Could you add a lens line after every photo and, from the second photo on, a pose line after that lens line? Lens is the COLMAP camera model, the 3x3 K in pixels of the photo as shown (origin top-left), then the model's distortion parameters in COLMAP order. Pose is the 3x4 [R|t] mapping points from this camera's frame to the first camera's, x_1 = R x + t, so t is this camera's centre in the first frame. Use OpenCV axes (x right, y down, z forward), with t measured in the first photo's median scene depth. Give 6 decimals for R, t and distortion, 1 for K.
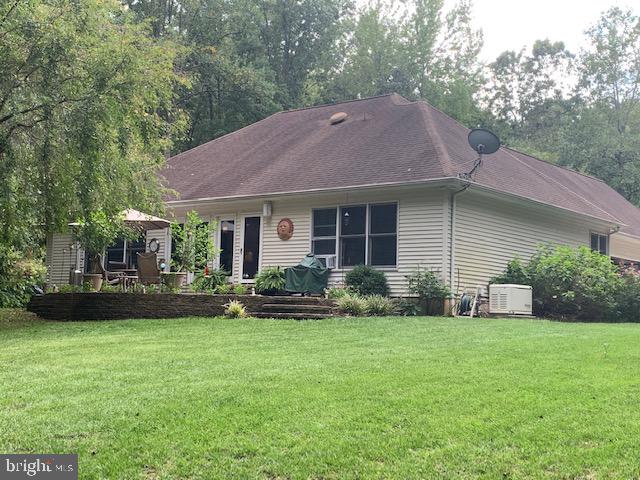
lens RADIAL K [[903.9, 0, 320.0], [0, 903.9, 240.0], [0, 0, 1]] dist [0.181923, 0.002662]
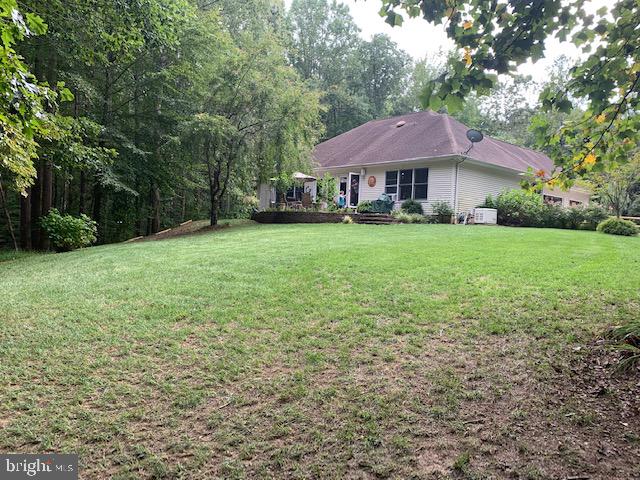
lens RADIAL K [[485.6, 0, 320.0], [0, 485.6, 240.0], [0, 0, 1]] dist [0.072803, -0.001946]
pose [[0.989223, 0.015439, -0.145602, 0.007503], [0.000055, 0.994386, 0.105809, 0.003445], [0.146419, -0.104676, 0.983669, -0.107308]]
